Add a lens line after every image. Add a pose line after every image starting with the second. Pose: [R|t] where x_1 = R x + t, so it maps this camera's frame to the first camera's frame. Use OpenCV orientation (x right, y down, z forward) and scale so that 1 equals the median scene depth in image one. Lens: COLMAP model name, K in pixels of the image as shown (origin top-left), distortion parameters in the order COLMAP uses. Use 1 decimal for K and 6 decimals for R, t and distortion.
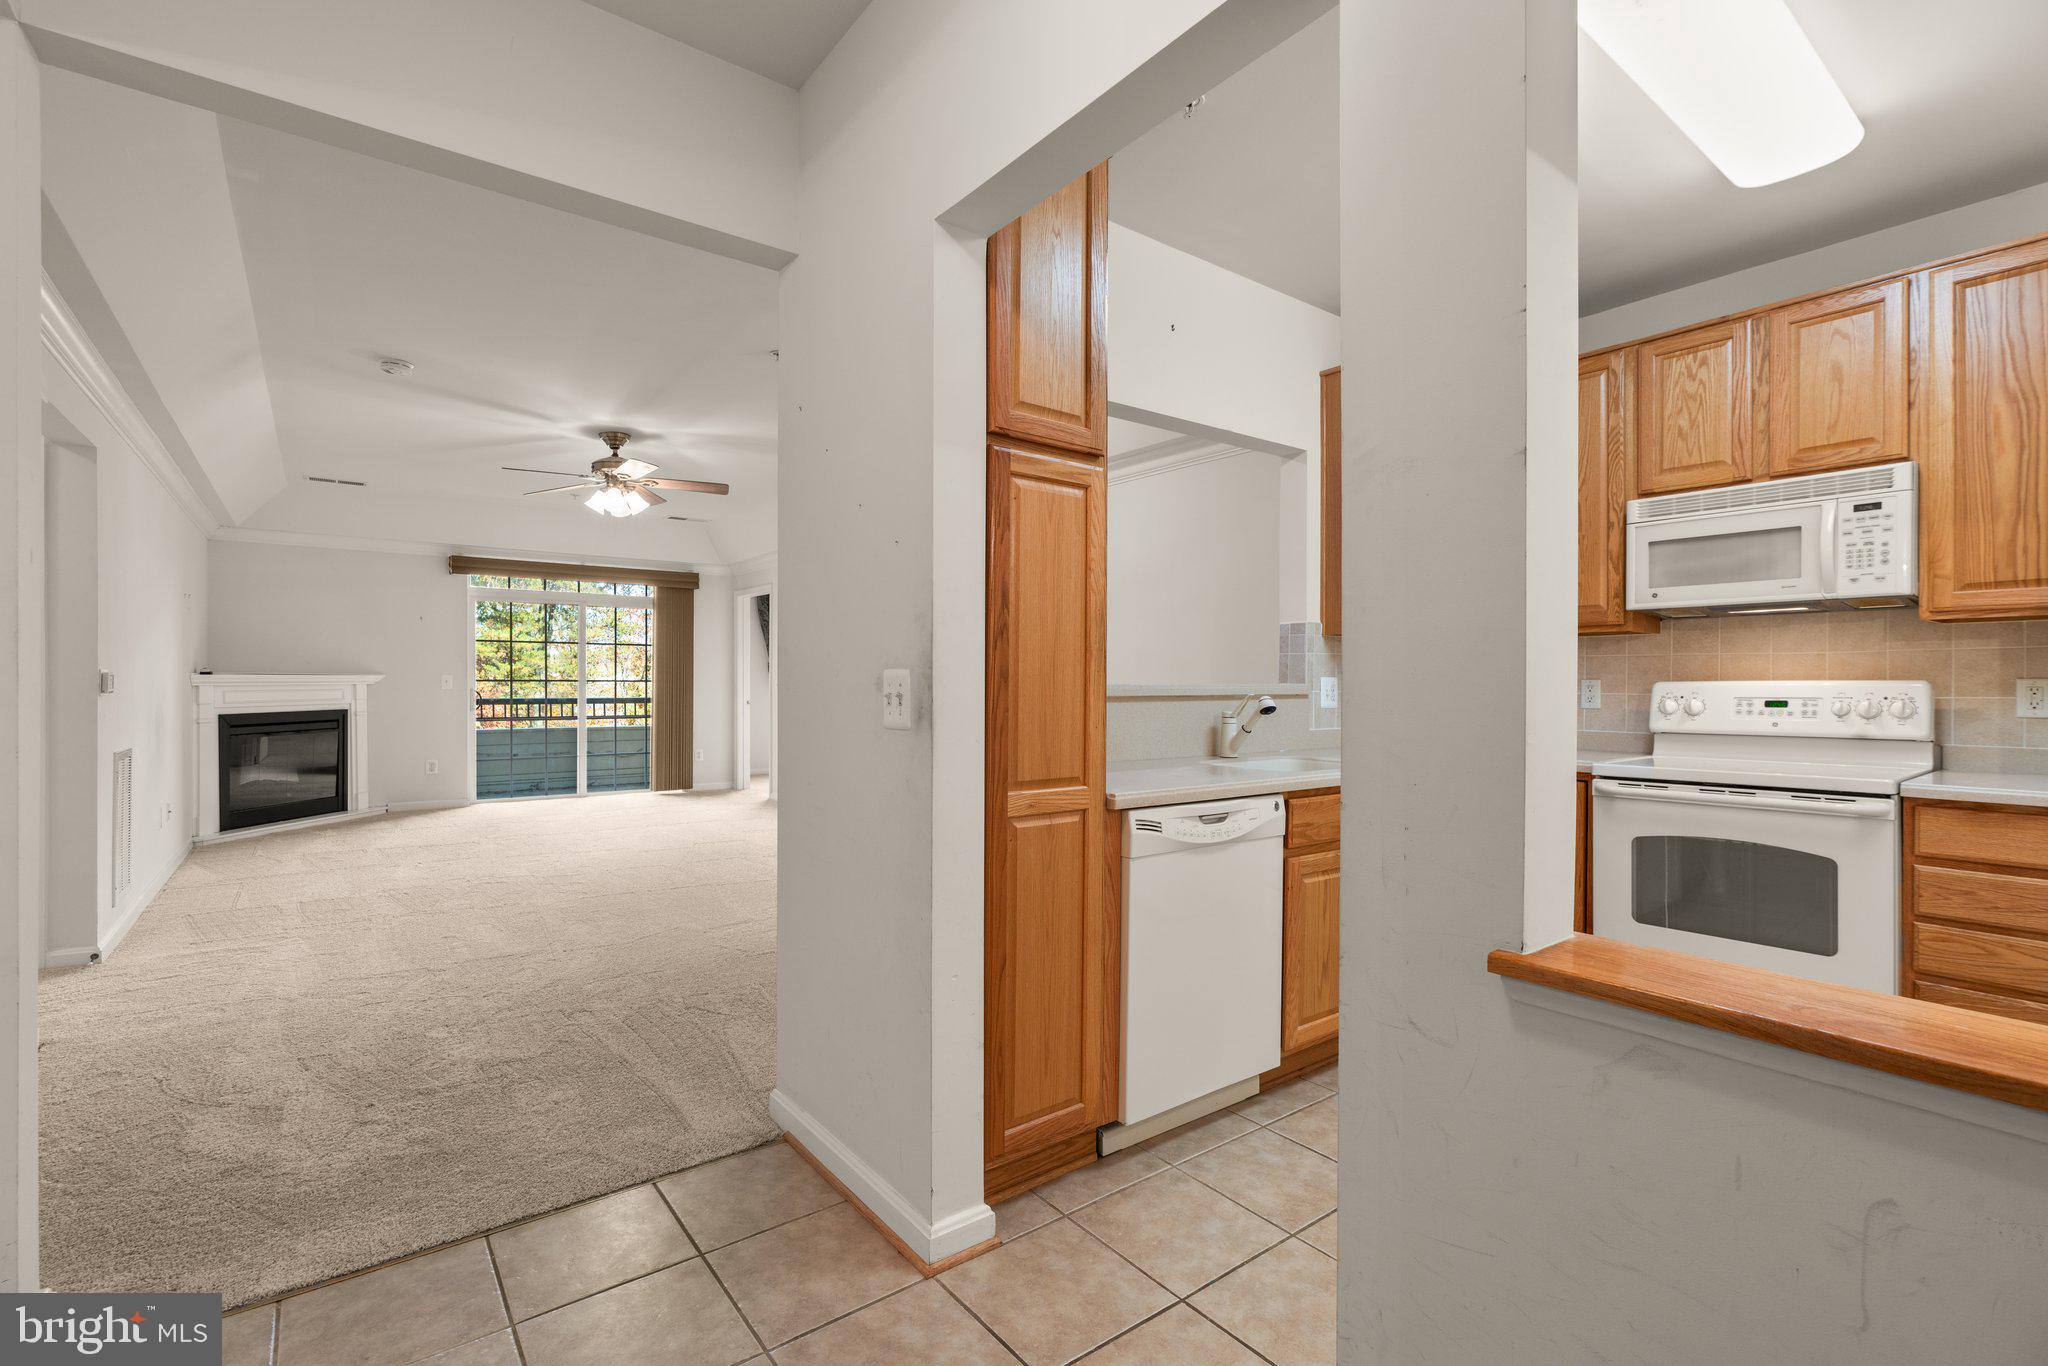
lens RADIAL K [[925.9, 0, 1016.1], [0, 925.9, 689.2], [0, 0, 1]] dist [-0.019921, 0.009785]
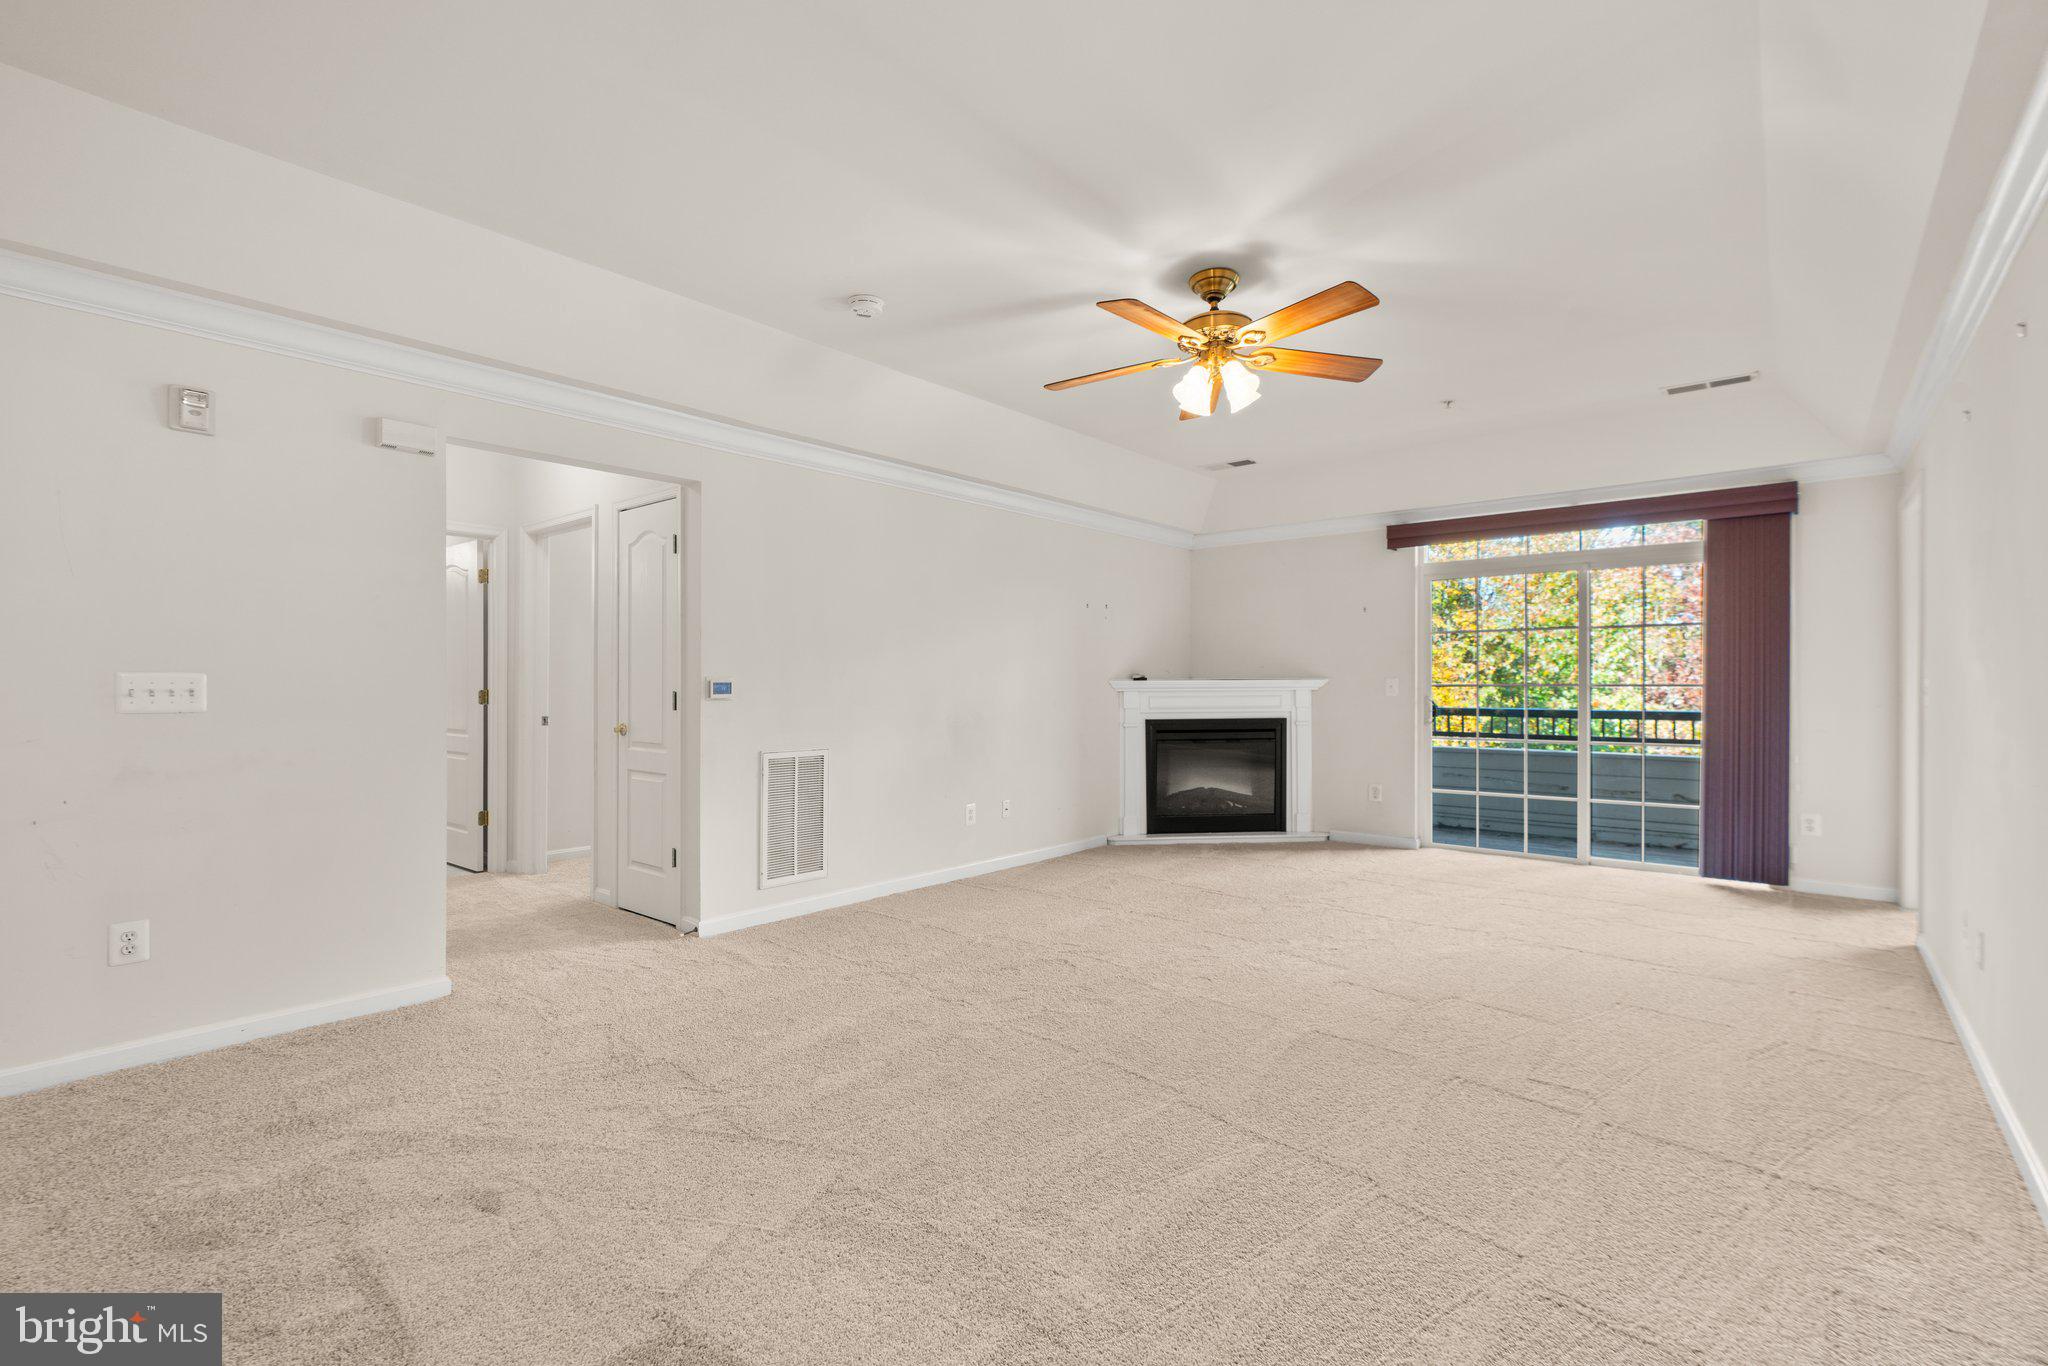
lens RADIAL K [[925.9, 0, 1026.1], [0, 925.9, 687.8], [0, 0, 1]] dist [-0.019921, 0.009785]
pose [[0.206589, -0.000013, -0.978428, 0.208636], [-0.006395, 0.999979, -0.001363, -0.009351], [0.978407, 0.006538, 0.206584, 1.216161]]
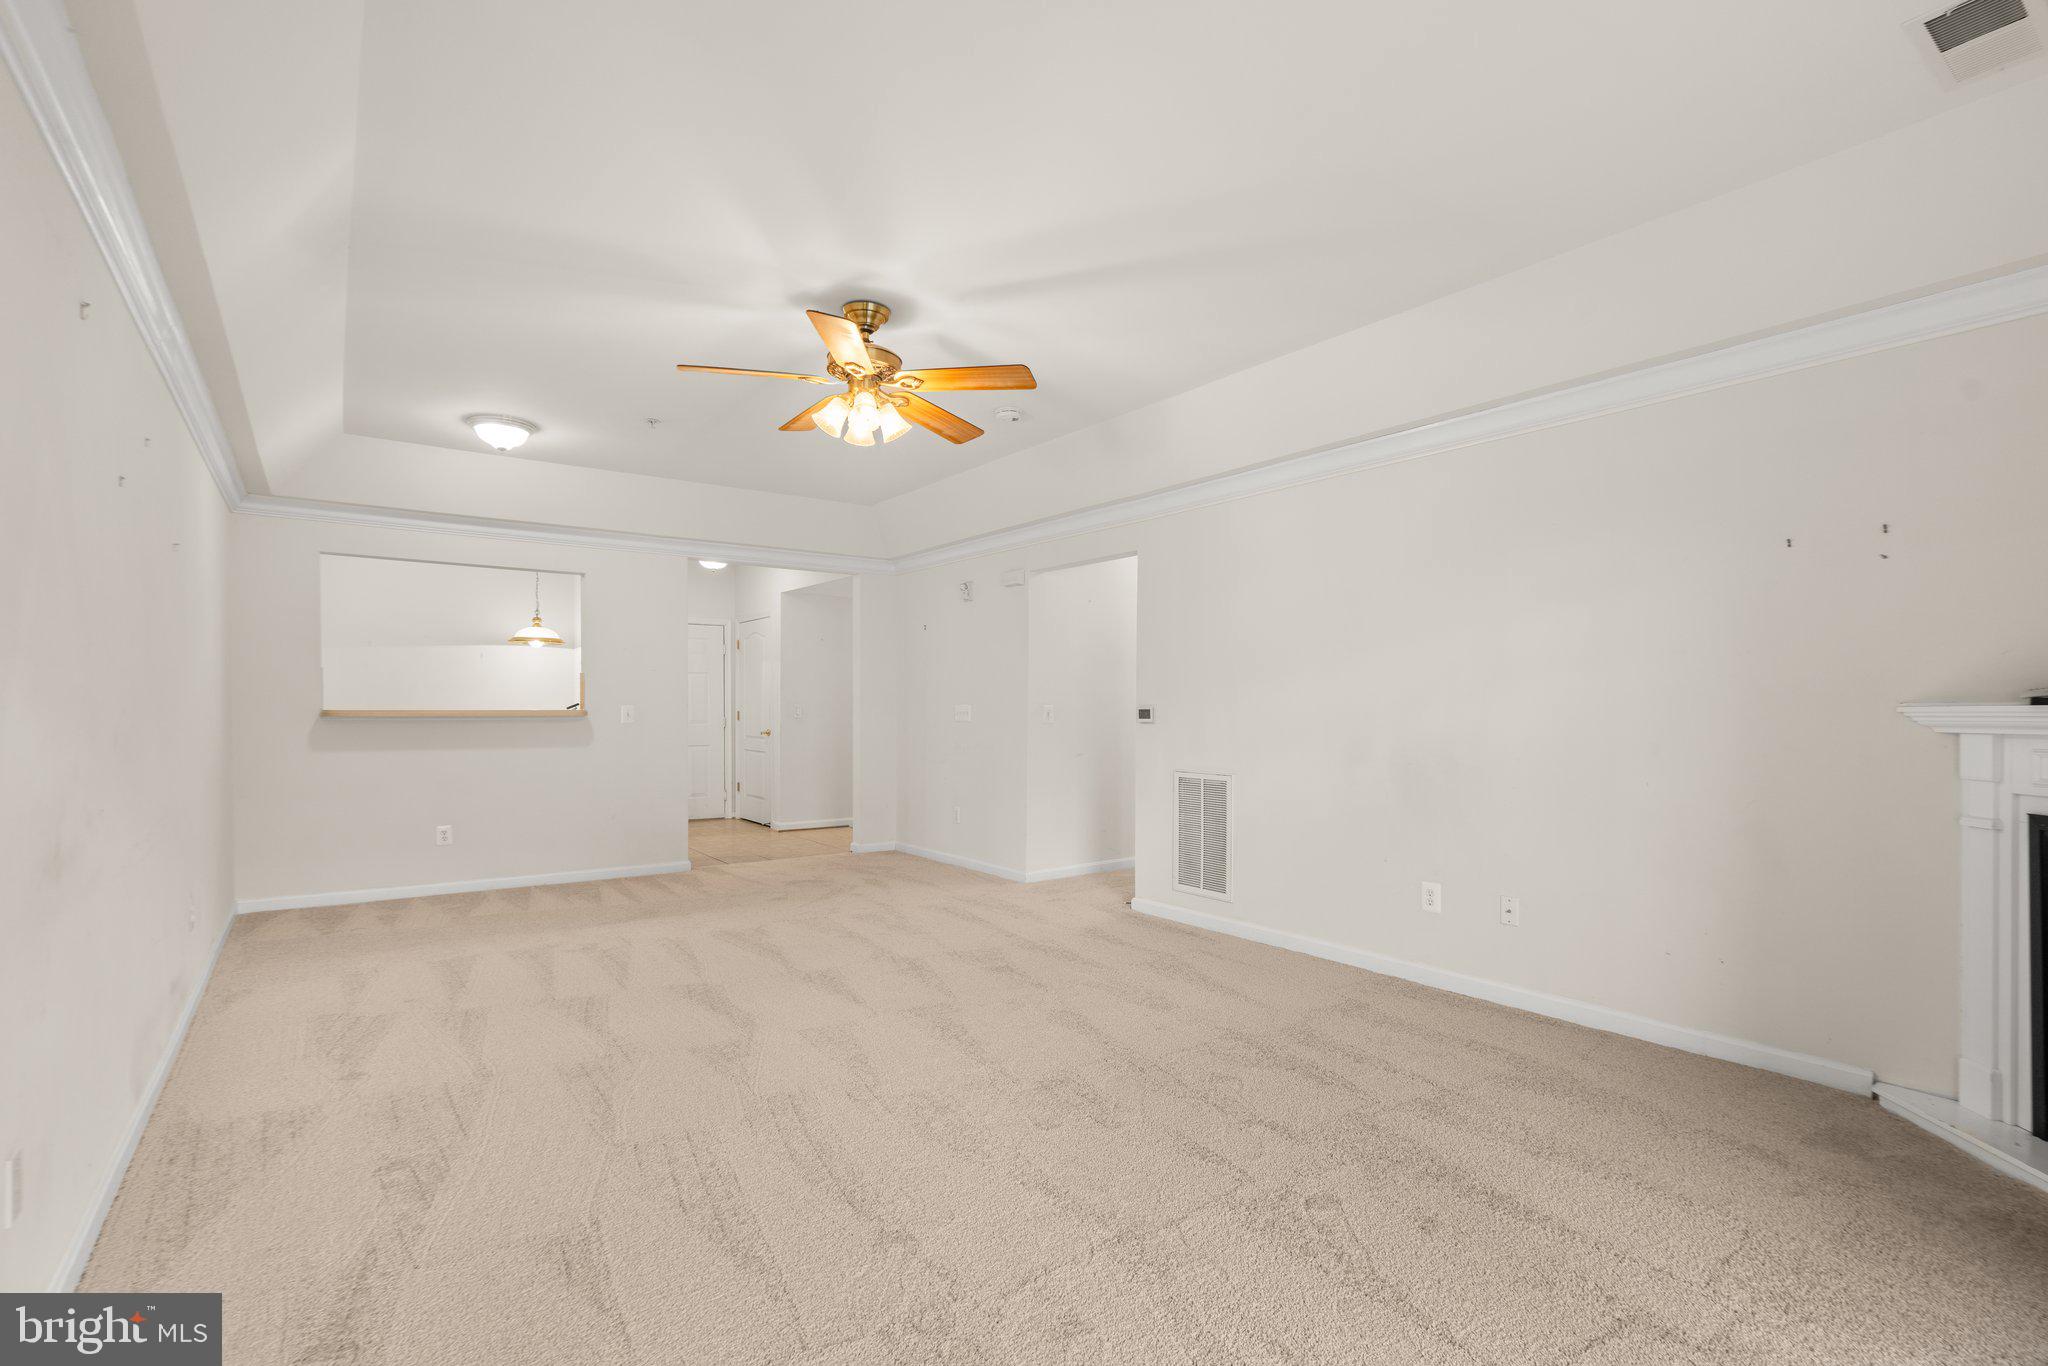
lens RADIAL K [[925.9, 0, 1004.6], [0, 925.9, 700.3], [0, 0, 1]] dist [-0.019921, 0.009785]
pose [[-0.999677, -0.008129, 0.024094, -0.876615], [-0.008171, 0.999965, -0.001629, -0.026072], [-0.024080, -0.001825, -0.999708, 2.588990]]
